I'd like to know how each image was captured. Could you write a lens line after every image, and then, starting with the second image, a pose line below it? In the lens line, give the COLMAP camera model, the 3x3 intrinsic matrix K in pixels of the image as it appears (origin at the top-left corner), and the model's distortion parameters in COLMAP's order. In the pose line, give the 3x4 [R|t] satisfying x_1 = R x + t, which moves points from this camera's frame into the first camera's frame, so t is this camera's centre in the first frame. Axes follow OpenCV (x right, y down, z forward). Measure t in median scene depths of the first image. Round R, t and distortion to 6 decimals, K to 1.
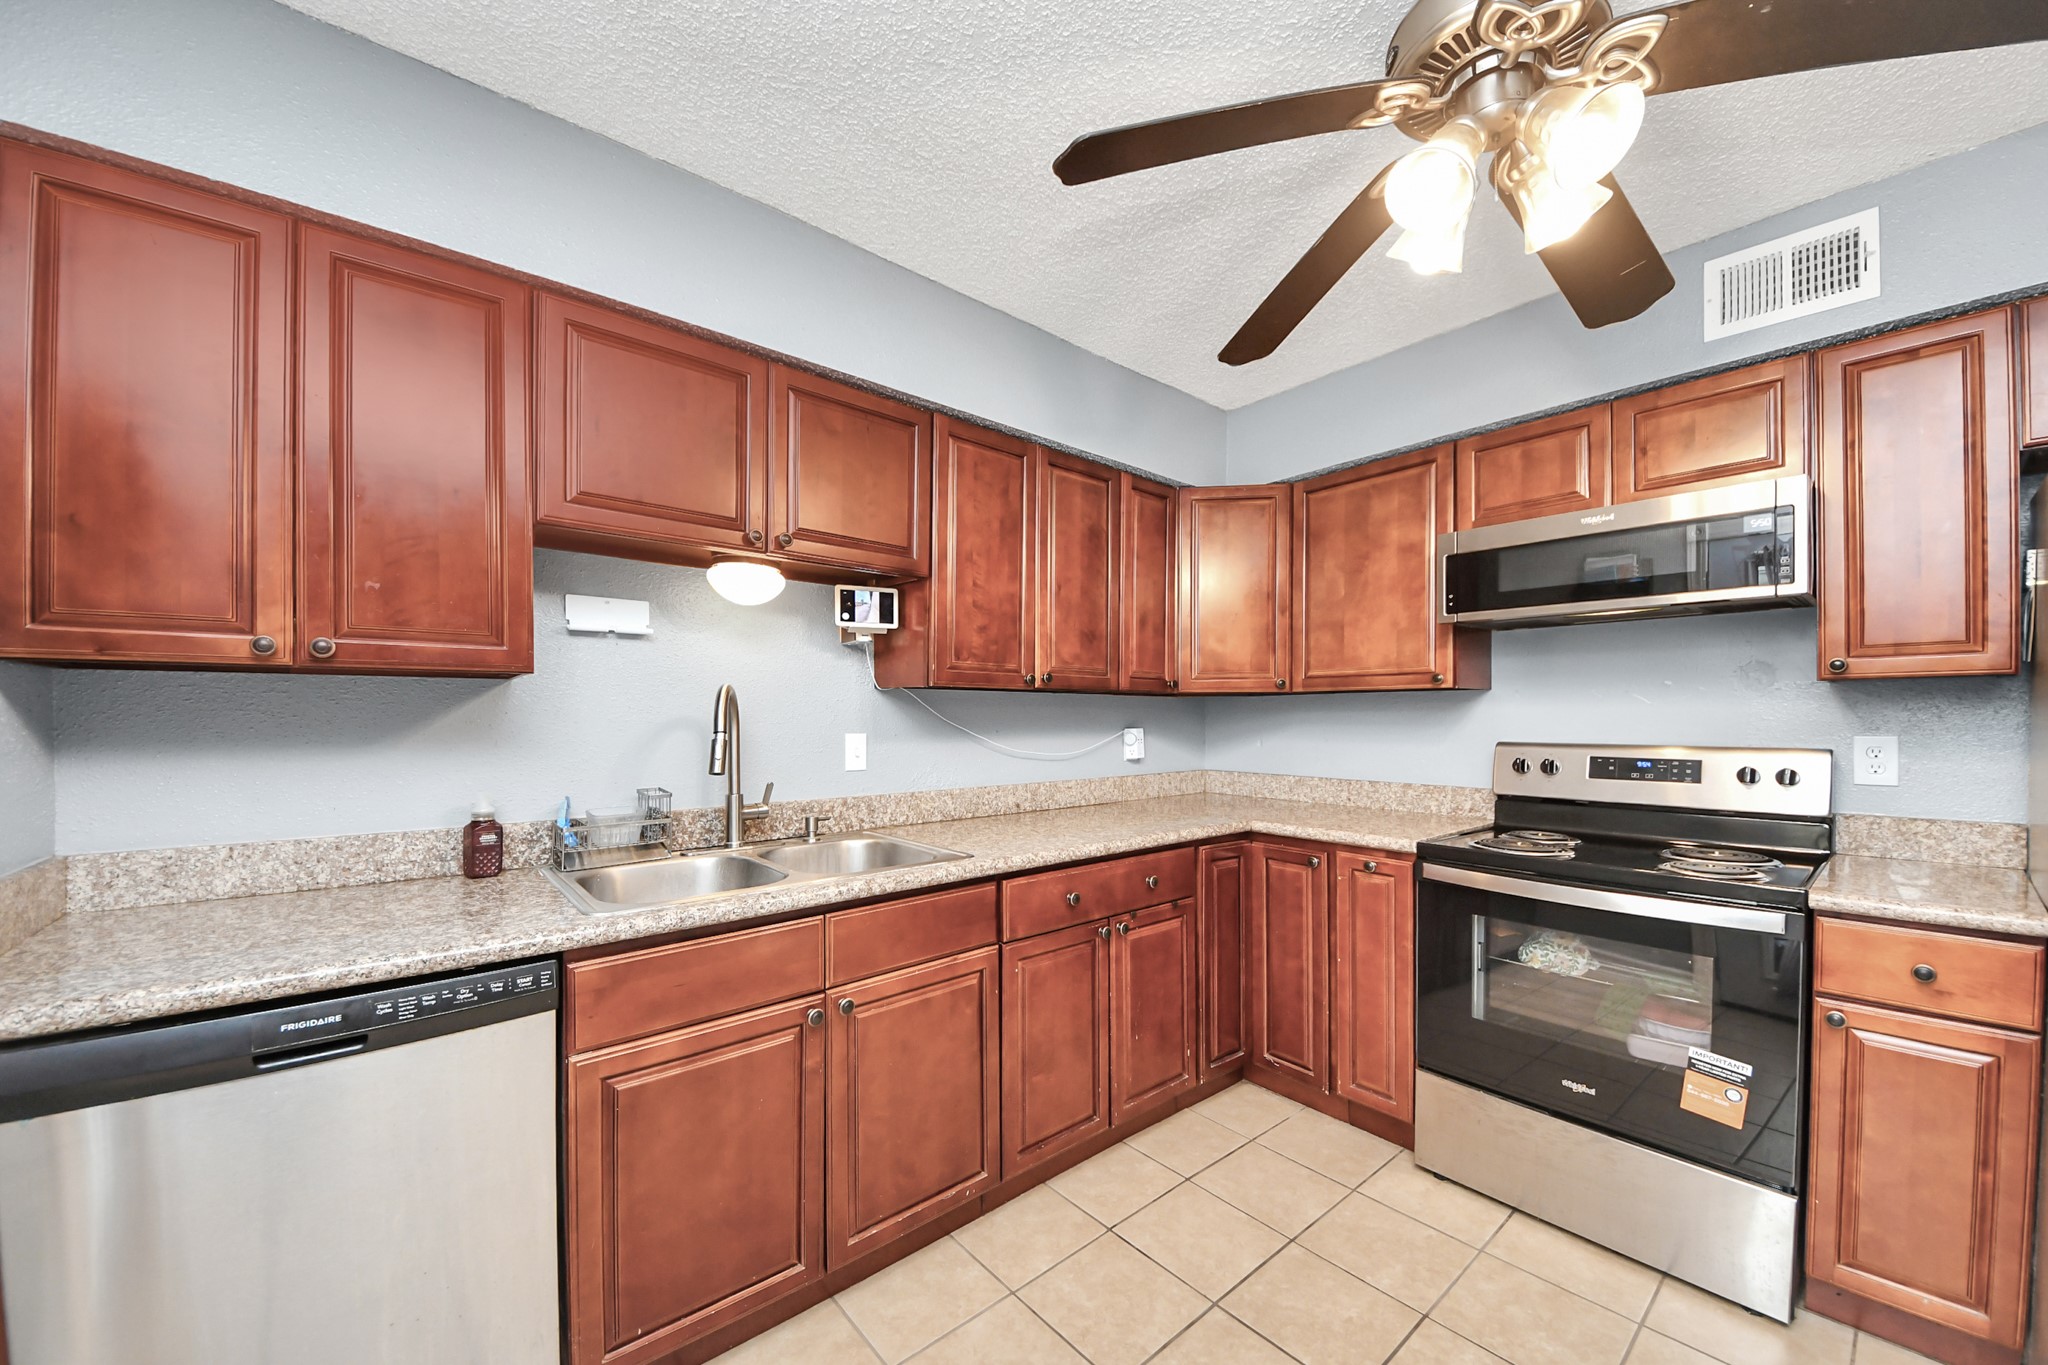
lens RADIAL K [[748.6, 0, 1028.8], [0, 748.6, 714.7], [0, 0, 1]] dist [0.010882, -0.014316]
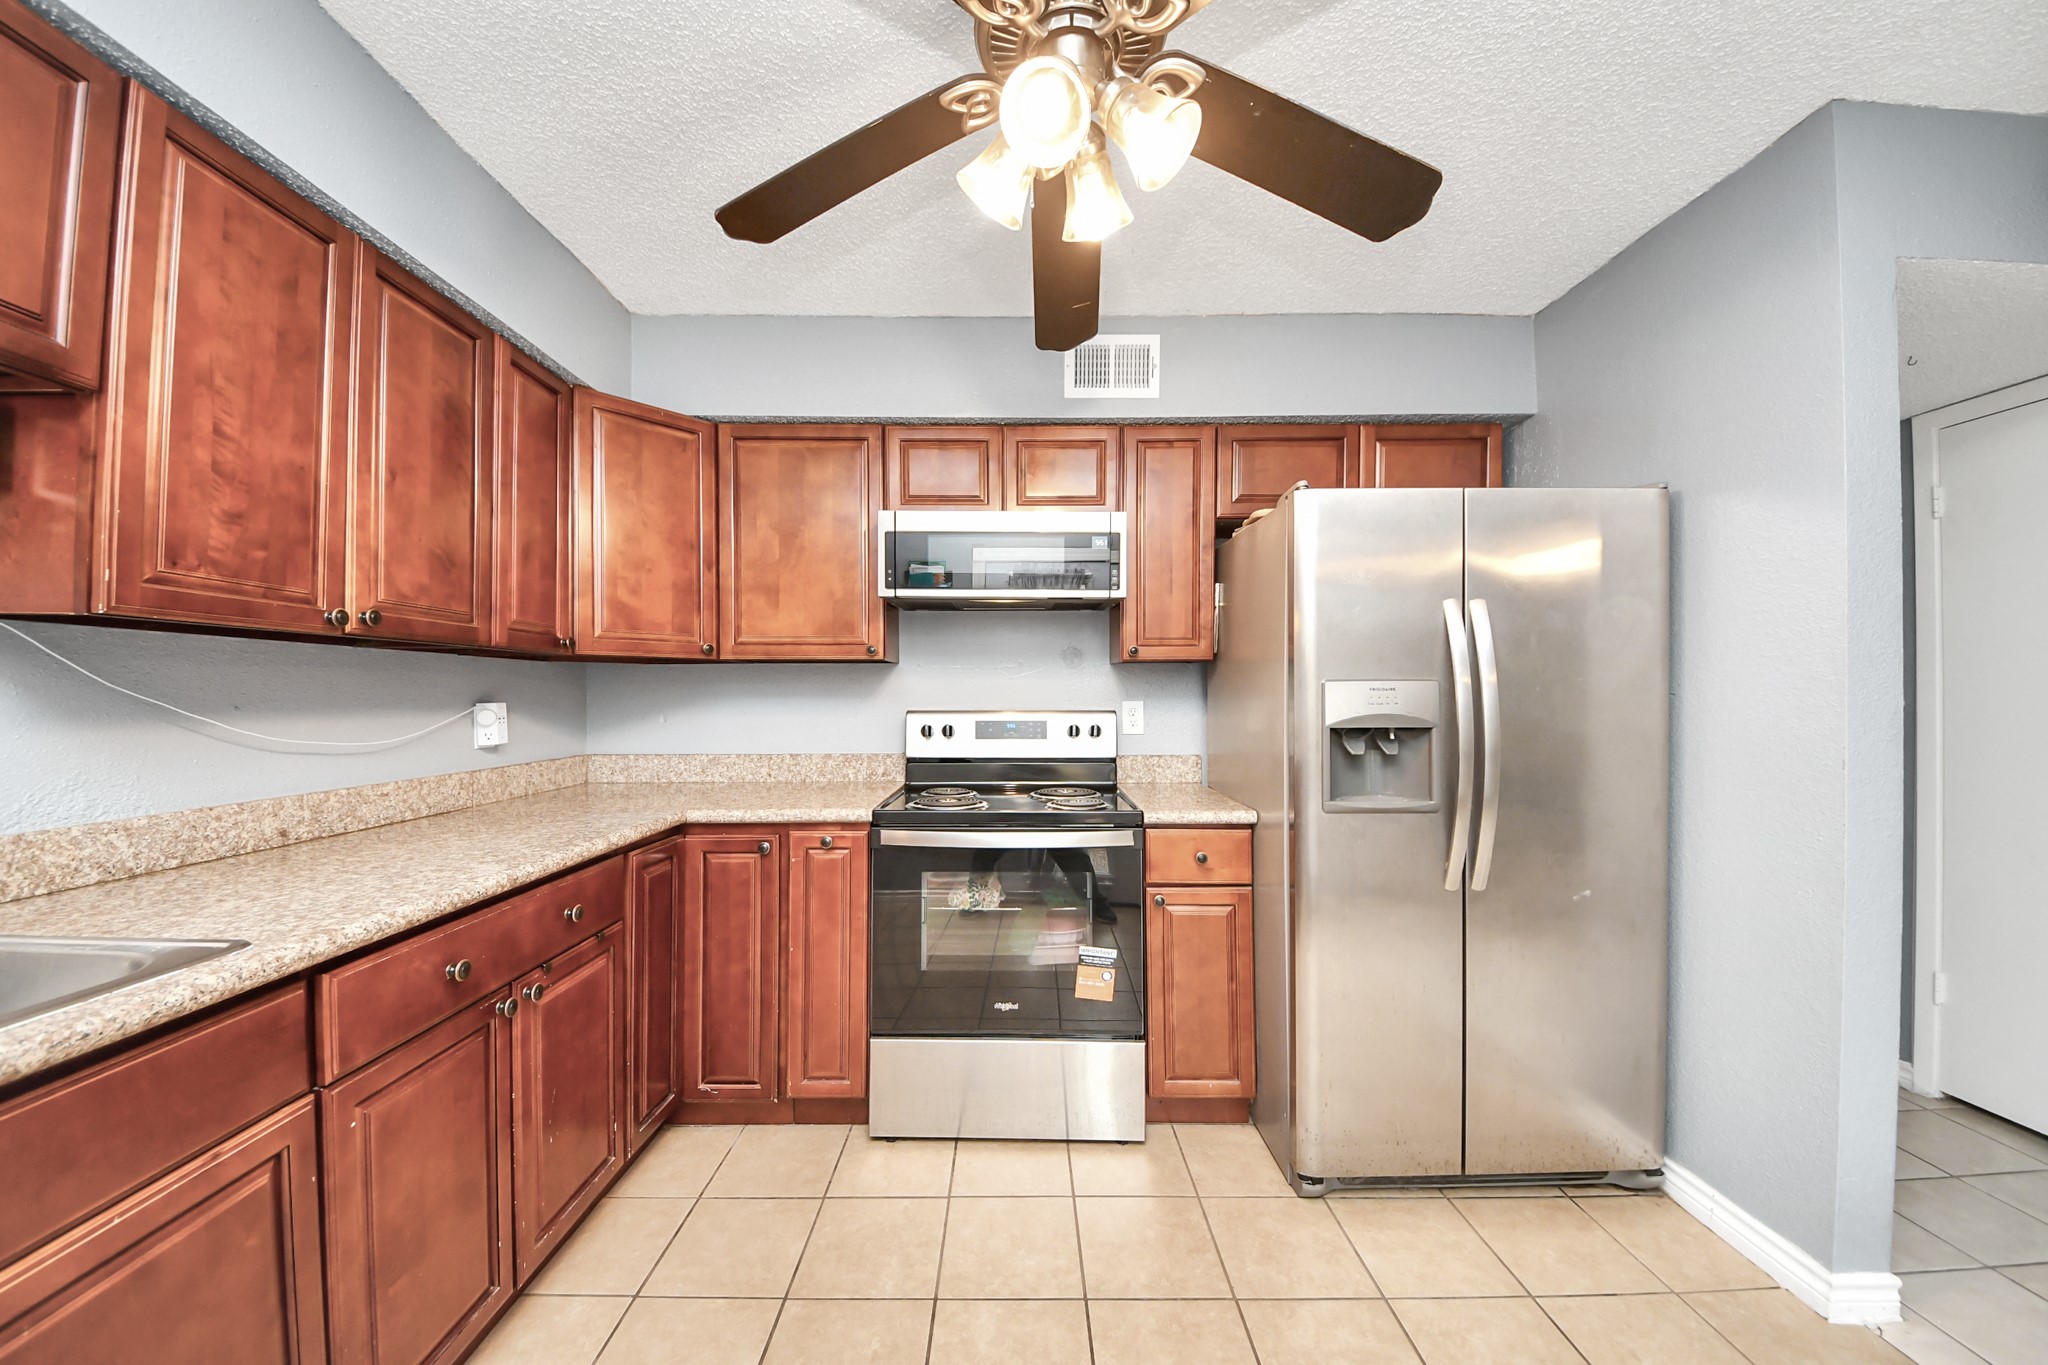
lens RADIAL K [[725.7, 0, 1021.2], [0, 725.7, 690.4], [0, 0, 1]] dist [0.025621, -0.016298]
pose [[0.647944, 0.003627, 0.761679, -0.094298], [0.000003, 0.999989, -0.004765, 0.013774], [-0.761688, 0.003090, 0.647937, 0.220317]]
